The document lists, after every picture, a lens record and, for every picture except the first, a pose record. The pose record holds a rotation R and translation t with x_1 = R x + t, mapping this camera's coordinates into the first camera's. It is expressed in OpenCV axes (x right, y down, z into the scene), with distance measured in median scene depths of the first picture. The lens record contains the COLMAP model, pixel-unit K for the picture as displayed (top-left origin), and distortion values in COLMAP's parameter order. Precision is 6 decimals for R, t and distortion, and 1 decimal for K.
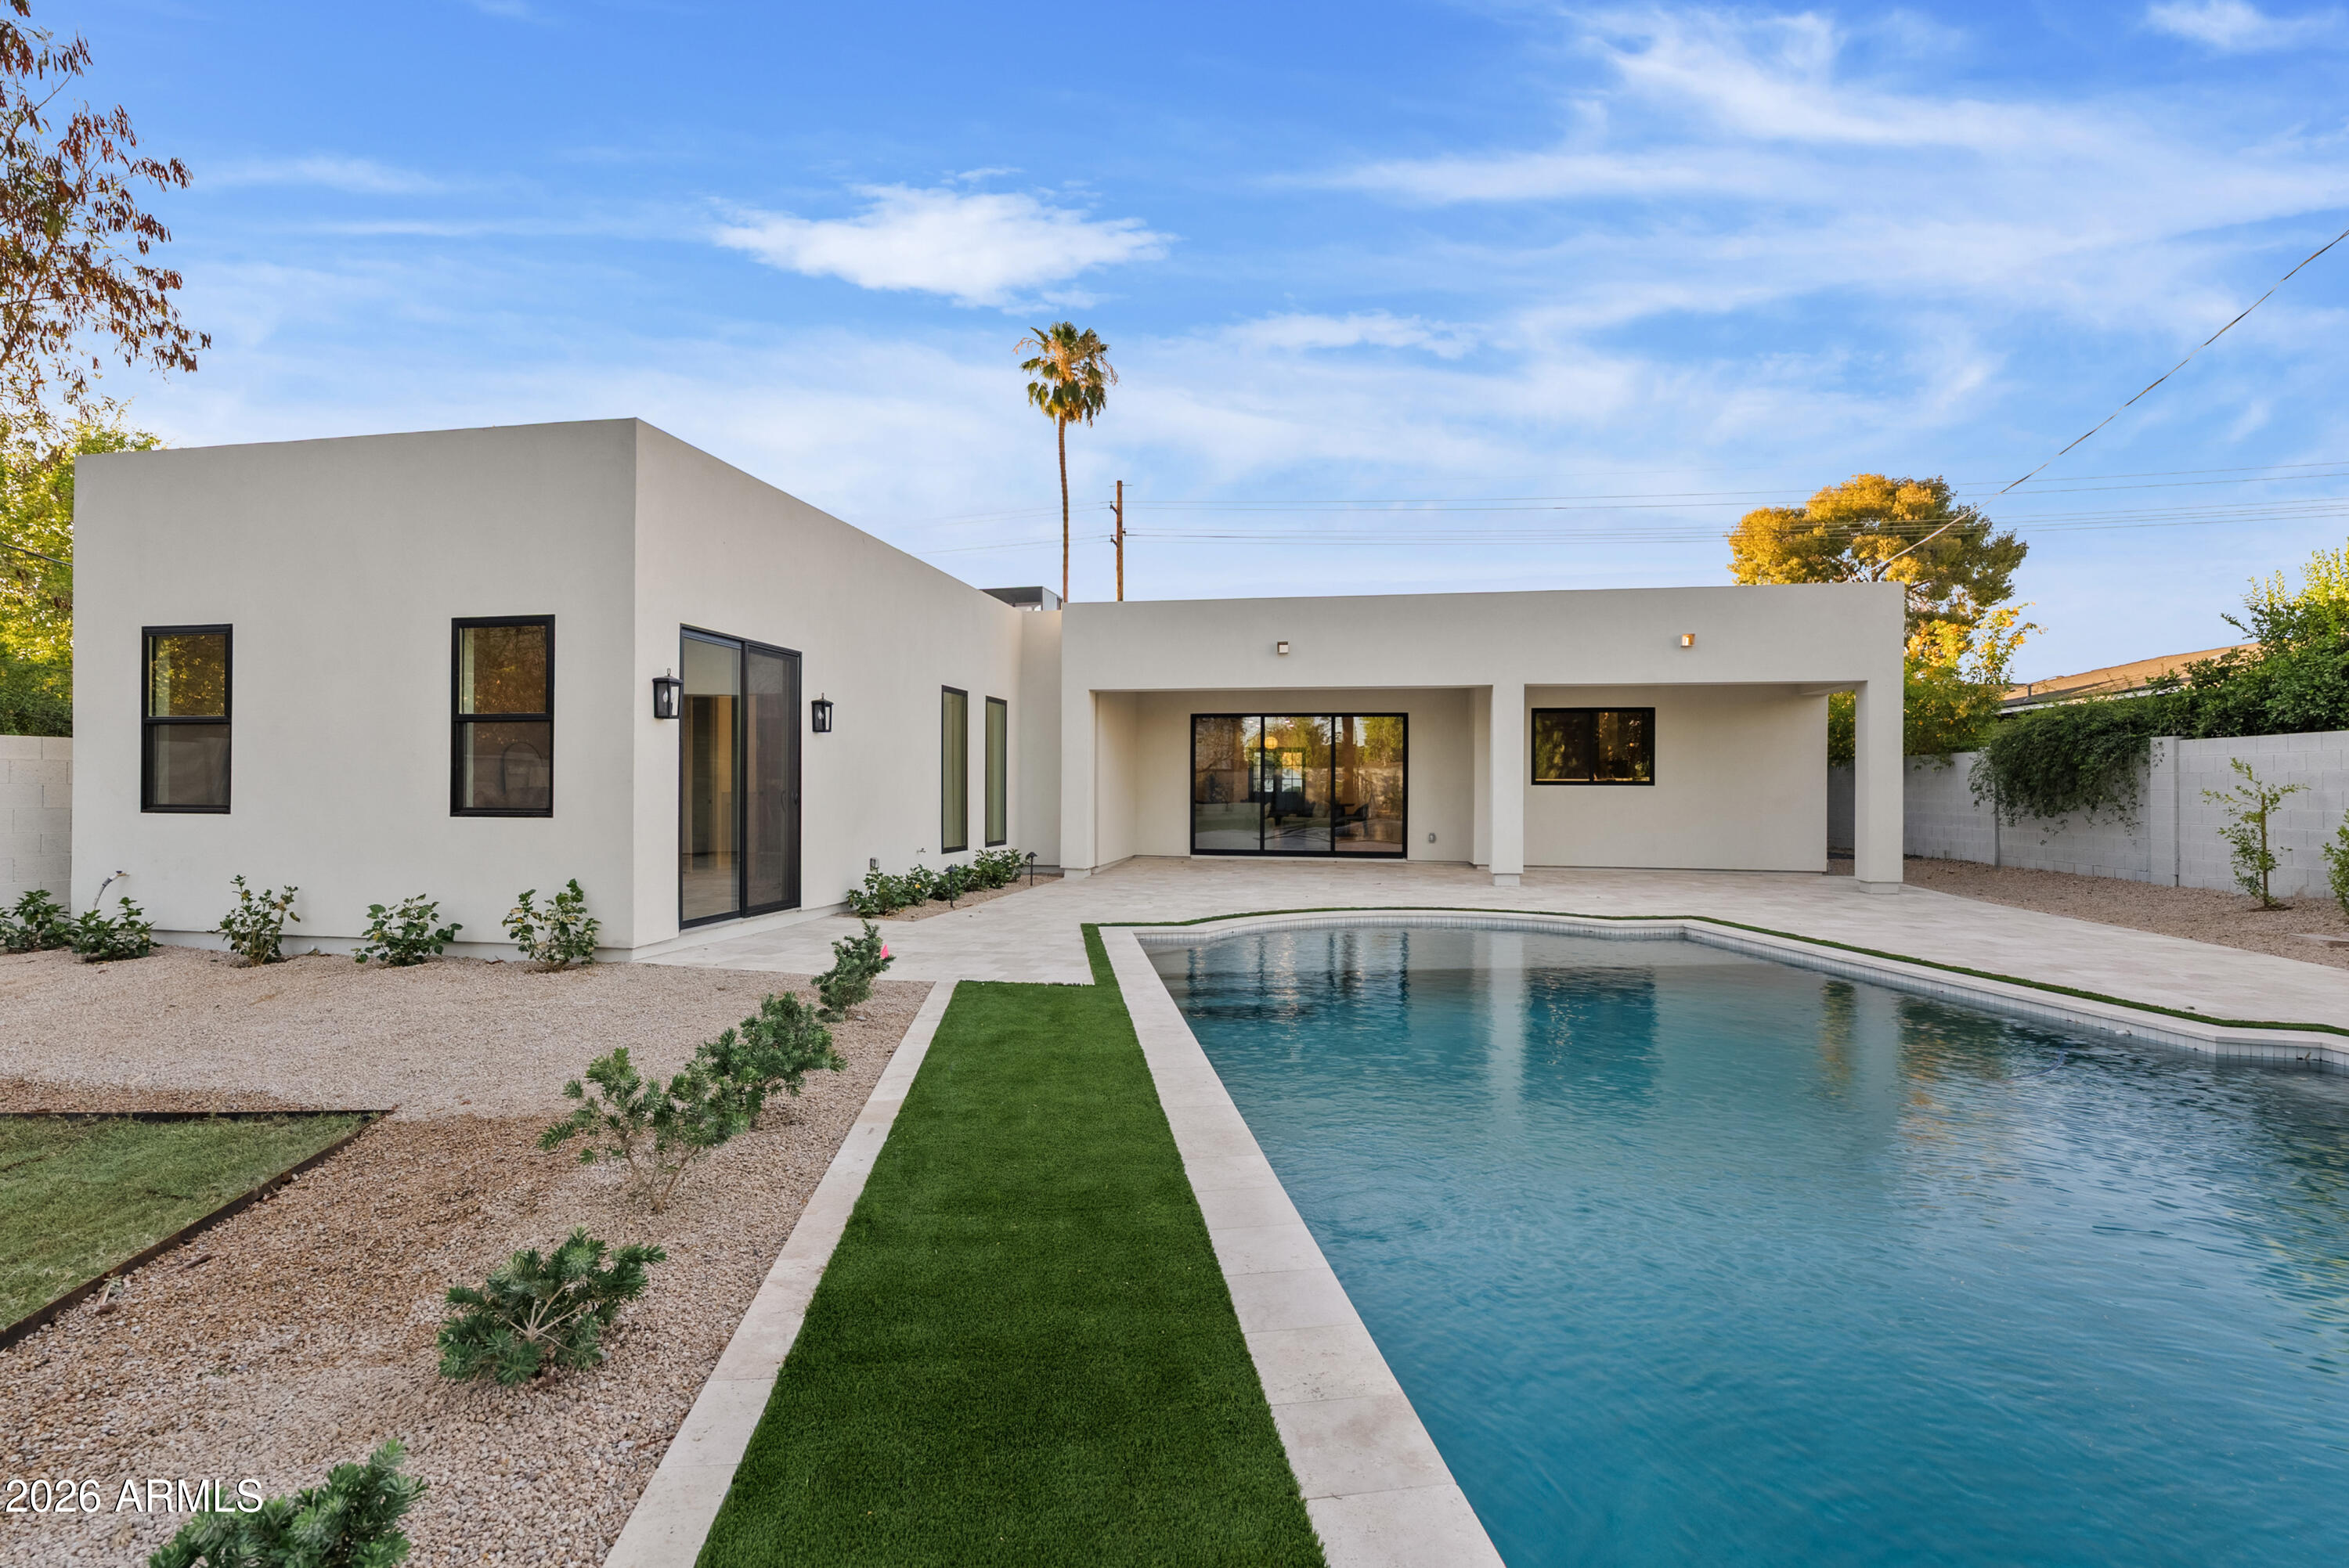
lens RADIAL K [[1059.8, 0, 1170.4], [0, 1059.8, 788.0], [0, 0, 1]] dist [-0.004515, -0.000041]
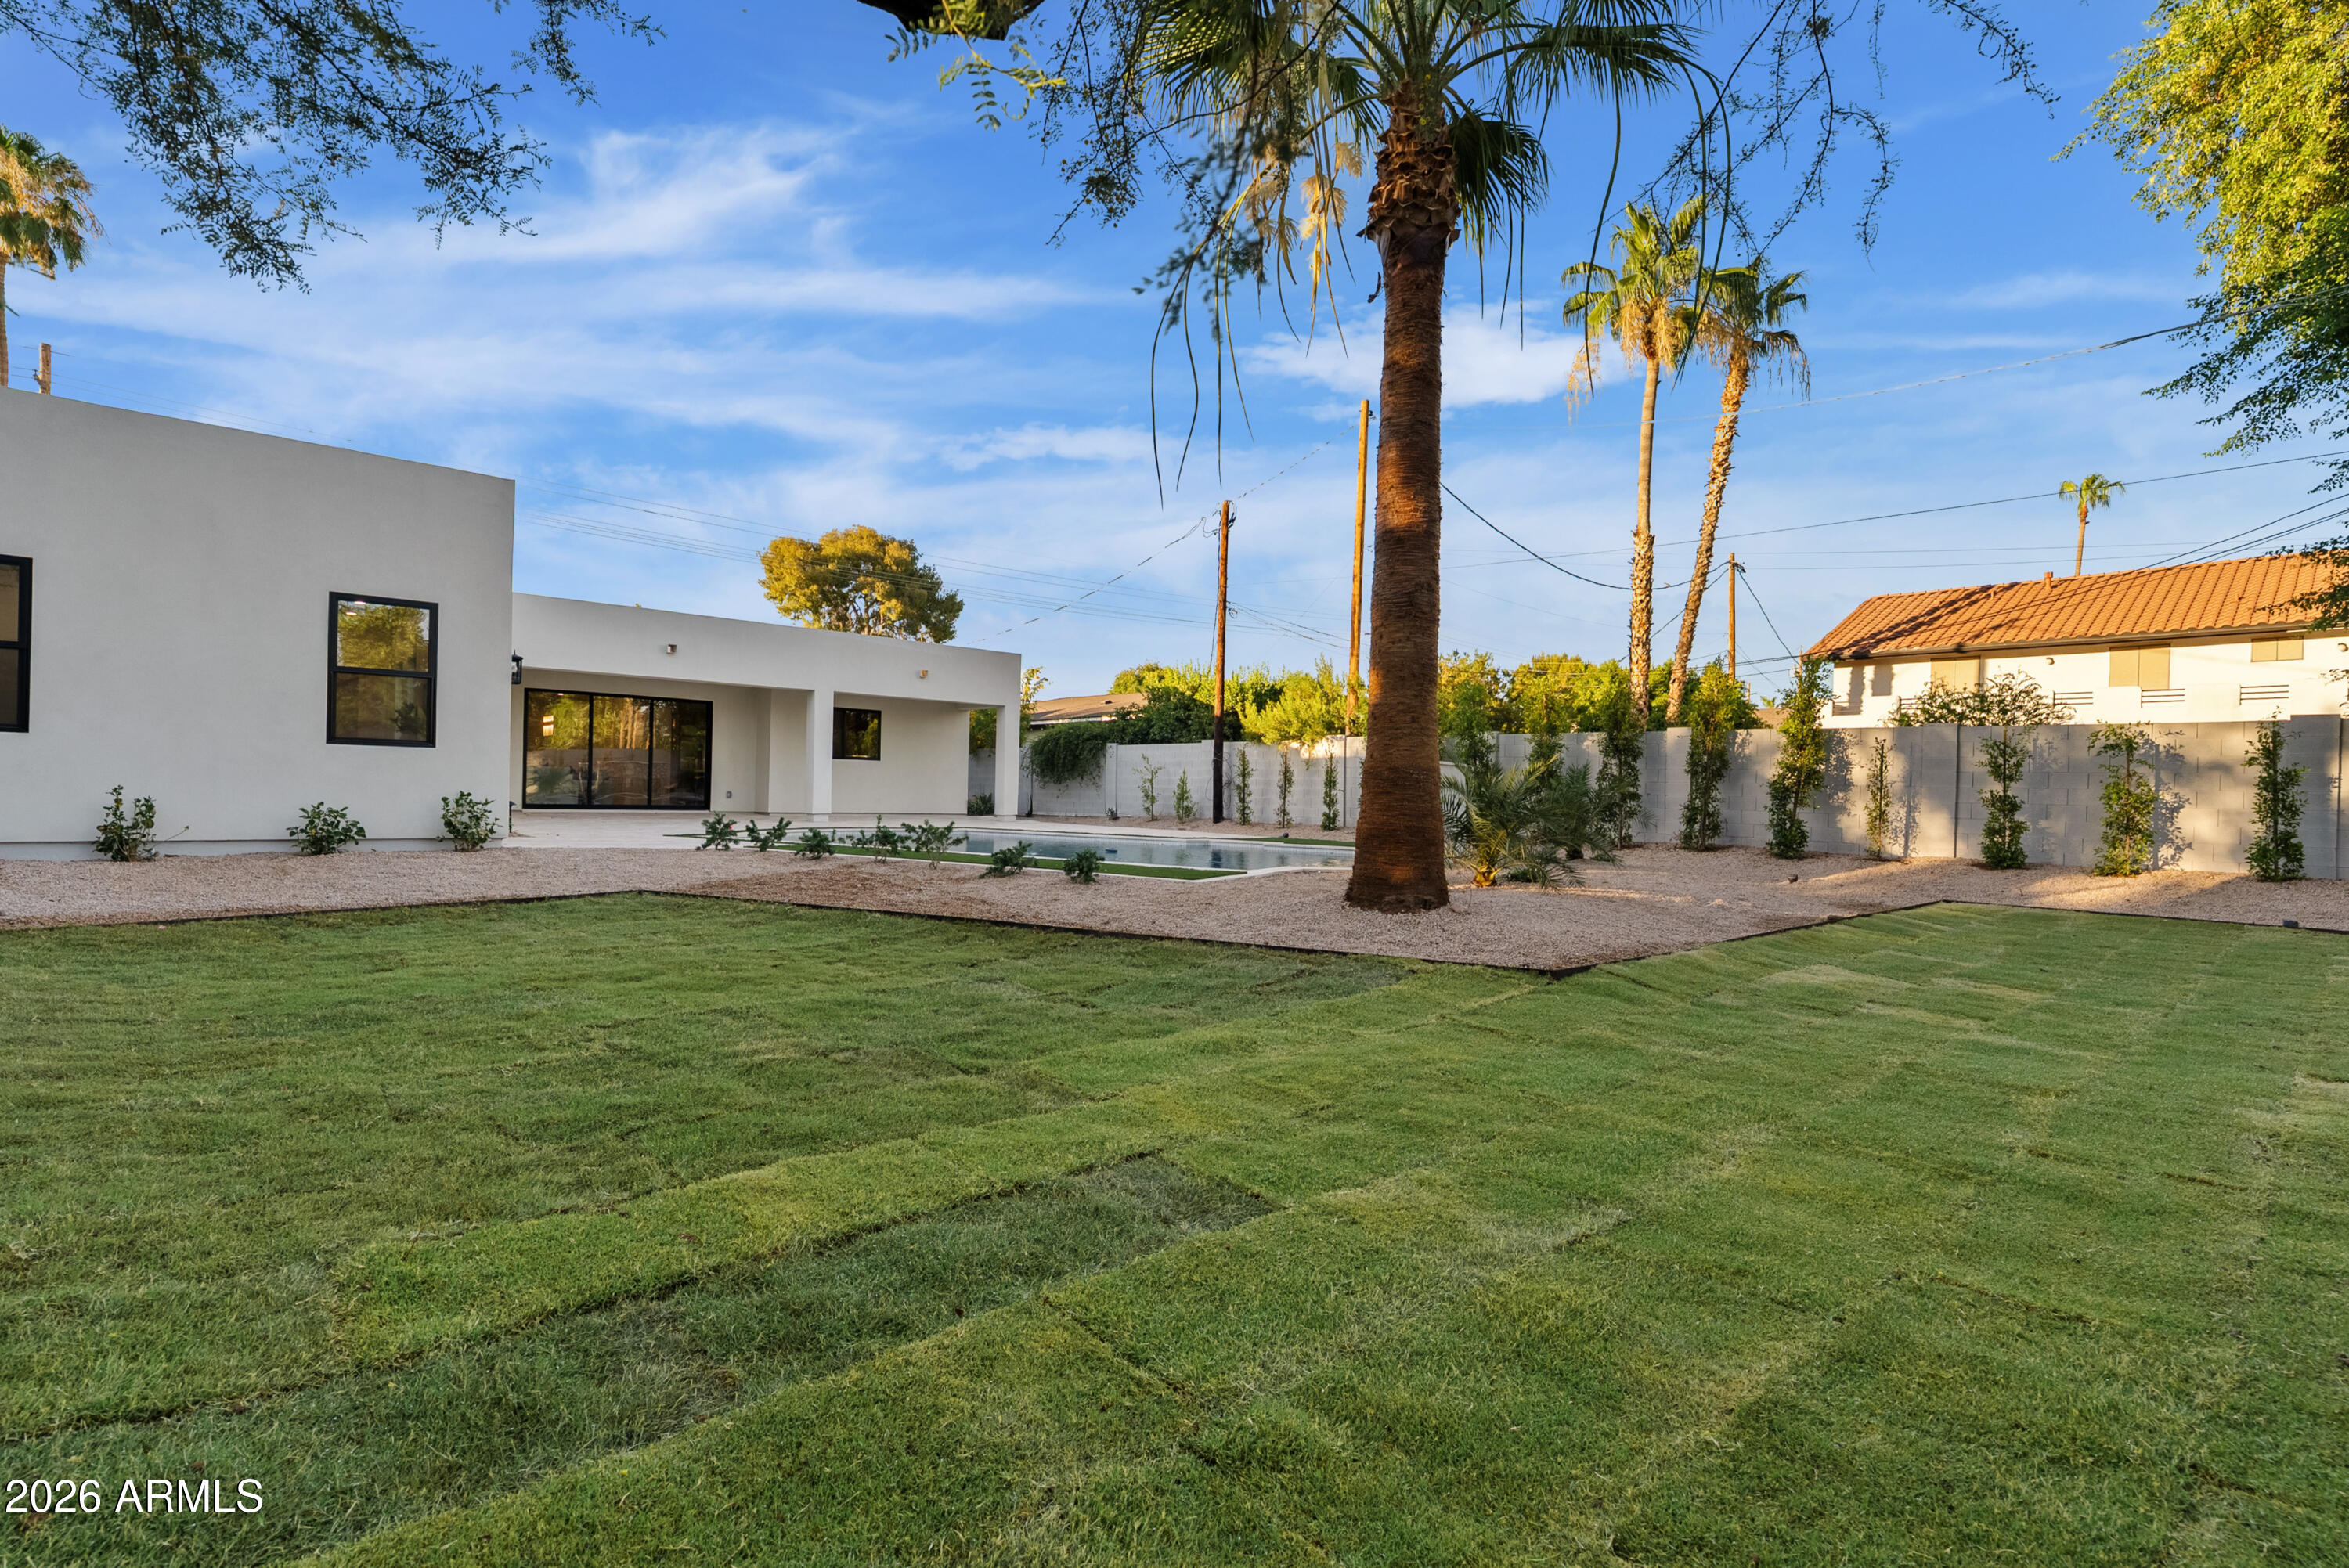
lens RADIAL K [[1059.8, 0, 1170.4], [0, 1059.8, 788.0], [0, 0, 1]] dist [-0.004515, -0.000041]
pose [[0.616783, 0.011559, 0.787048, -0.108719], [-0.017977, 0.999838, -0.000596, 0.006725], [-0.786928, -0.013781, 0.616891, -0.064849]]
